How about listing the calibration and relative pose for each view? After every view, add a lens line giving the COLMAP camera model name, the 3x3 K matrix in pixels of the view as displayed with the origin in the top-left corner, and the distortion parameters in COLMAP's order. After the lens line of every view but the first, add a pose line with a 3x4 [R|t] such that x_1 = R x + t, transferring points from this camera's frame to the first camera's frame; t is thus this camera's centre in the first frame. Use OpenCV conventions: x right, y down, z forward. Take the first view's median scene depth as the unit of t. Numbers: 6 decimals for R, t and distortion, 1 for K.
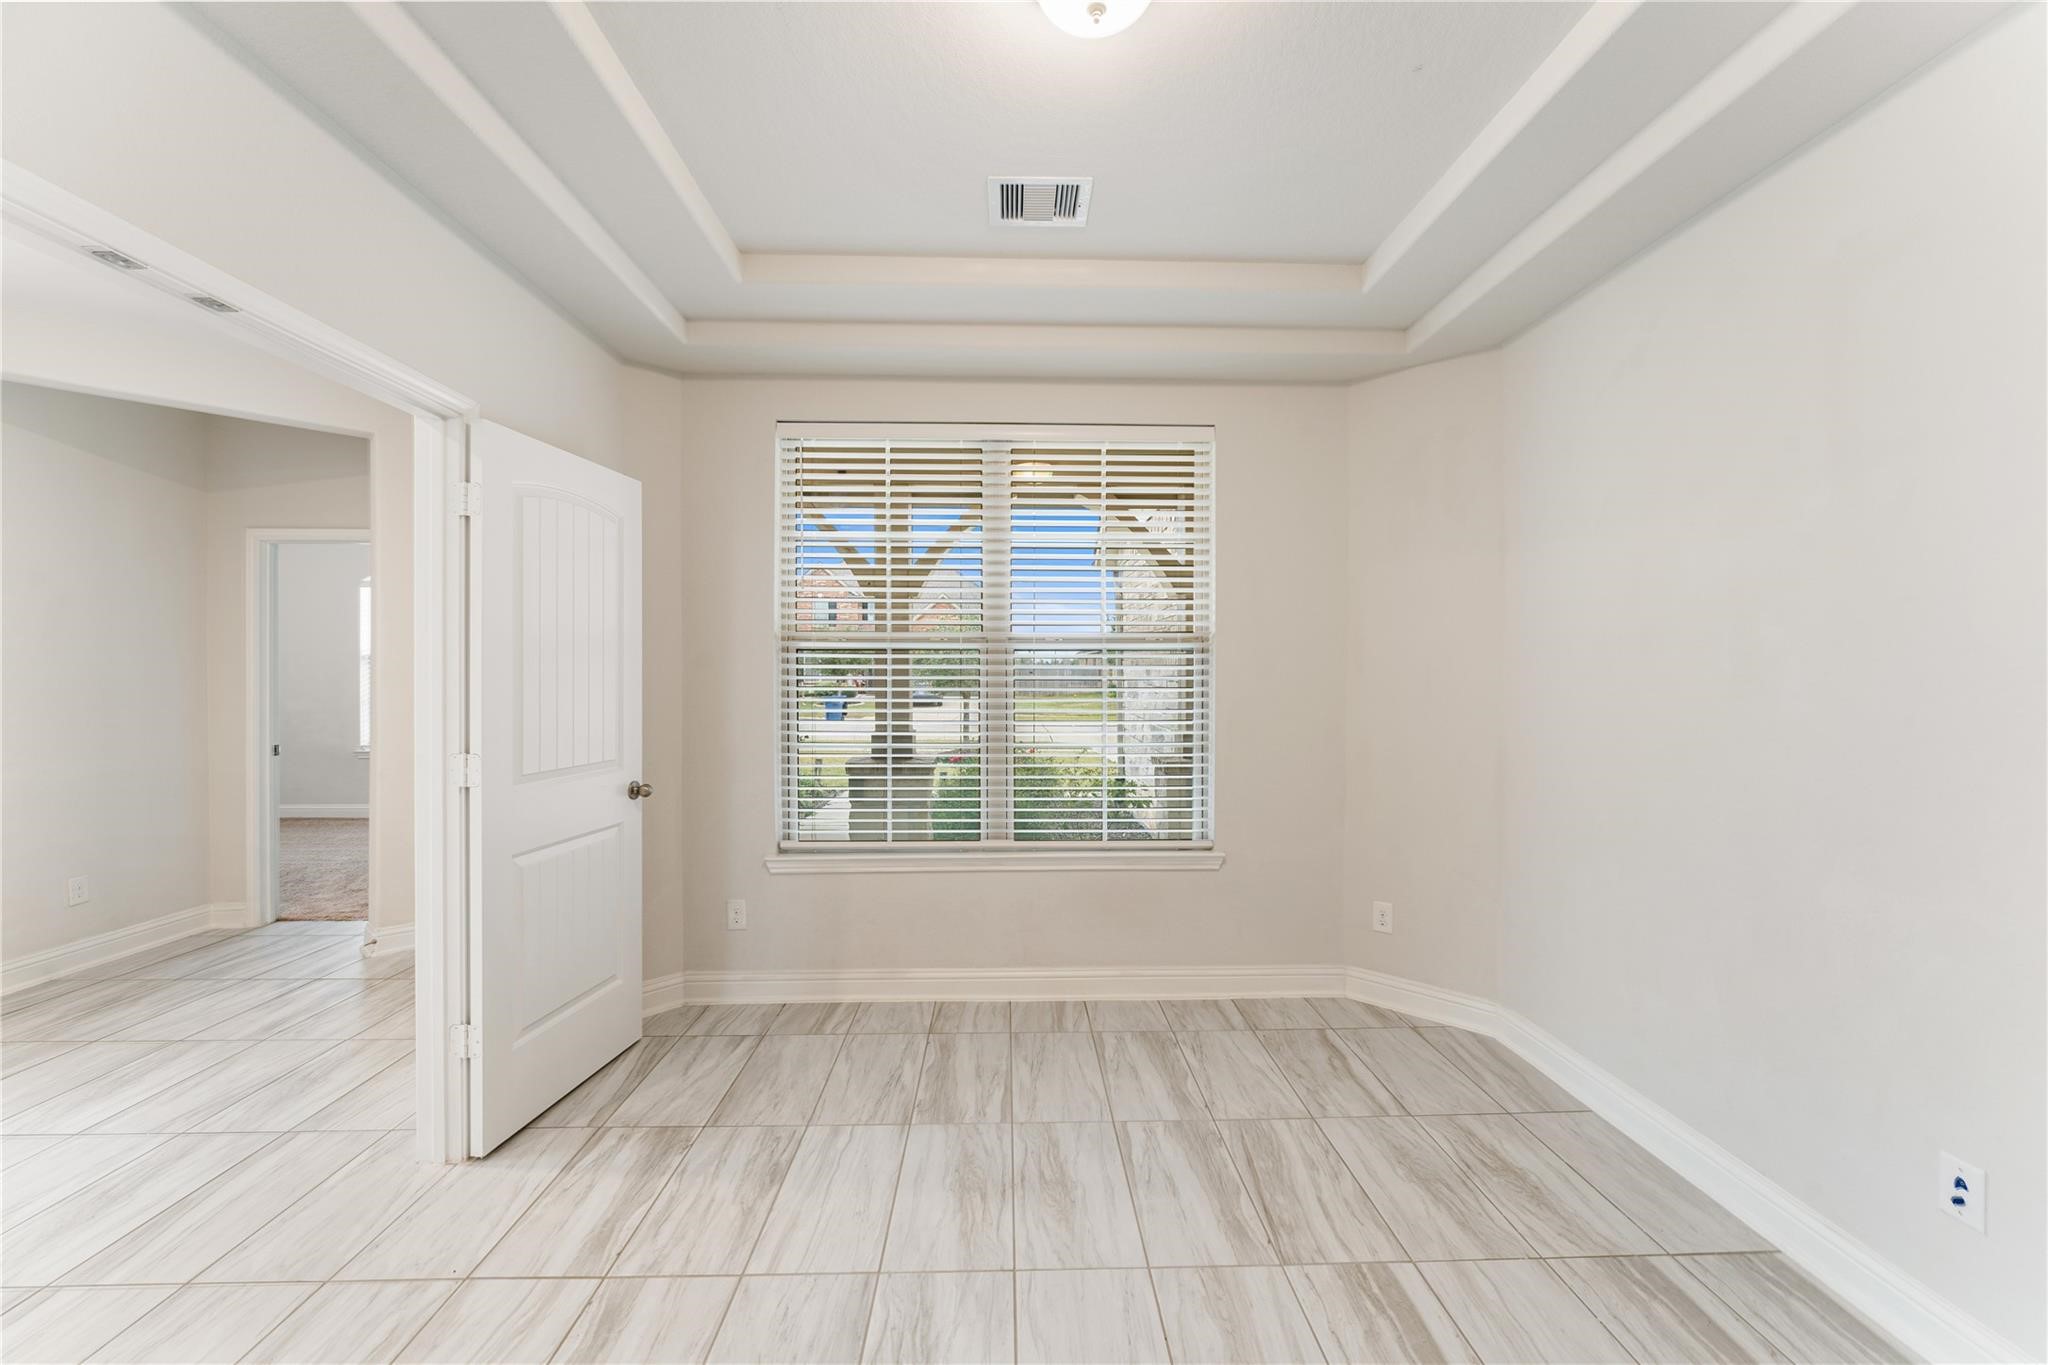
lens RADIAL K [[811.7, 0, 1024.0], [0, 811.7, 682.5], [0, 0, 1]] dist [-0.003465, -0.000175]
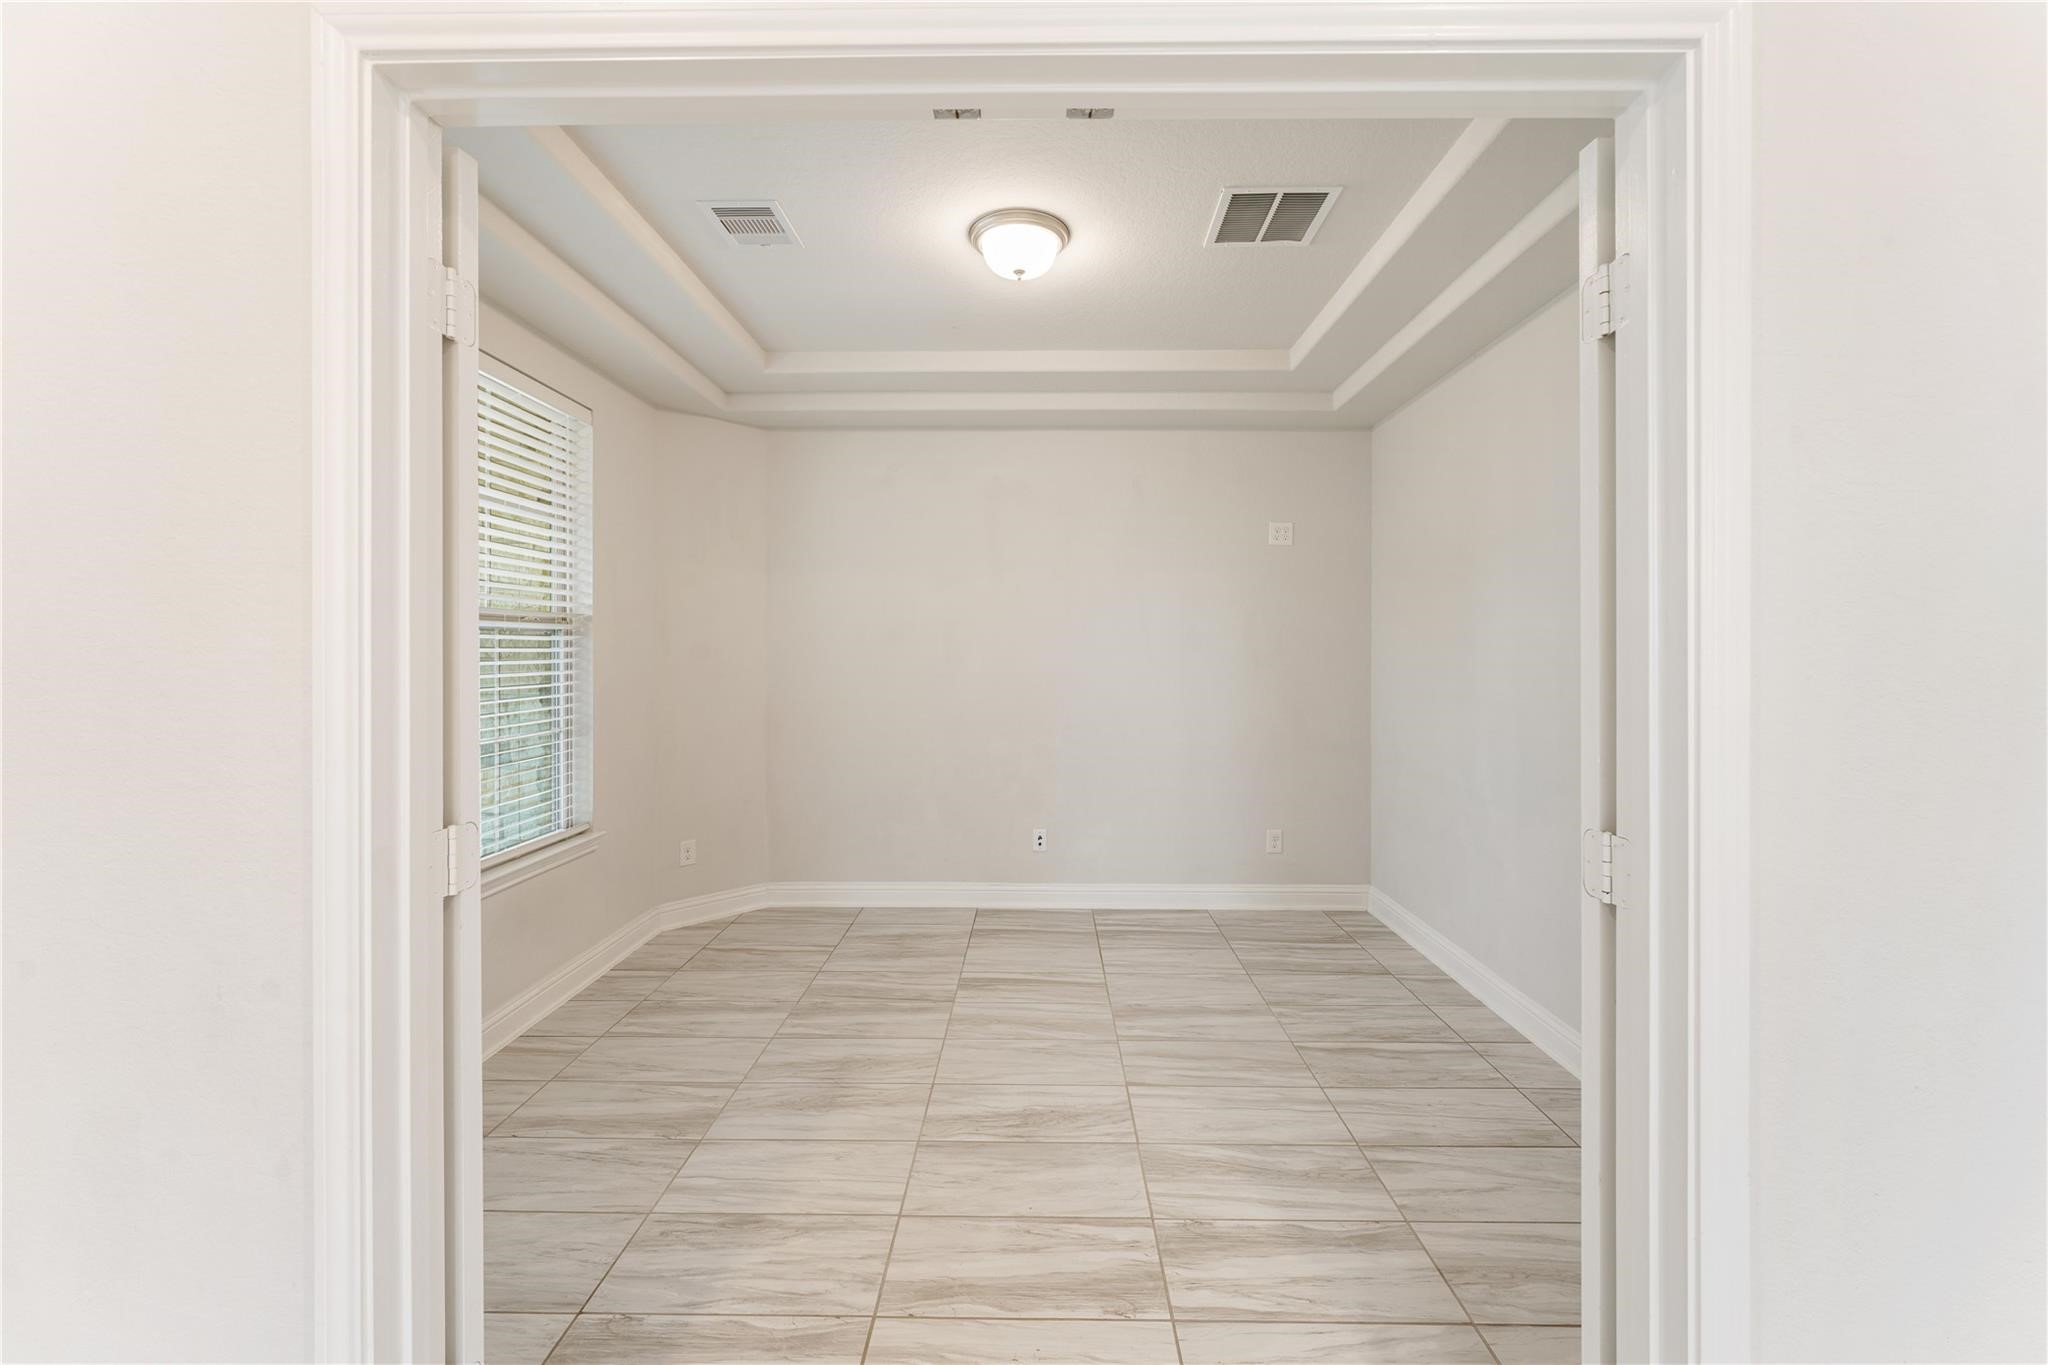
lens RADIAL K [[825.5, 0, 1035.3], [0, 825.5, 650.1], [0, 0, 1]] dist [0.000220, 0.000105]
pose [[0.037689, 0.004058, 0.999281, -1.109858], [0.010367, 0.999936, -0.004451, -0.008657], [-0.999236, 0.010528, 0.037645, 0.594431]]
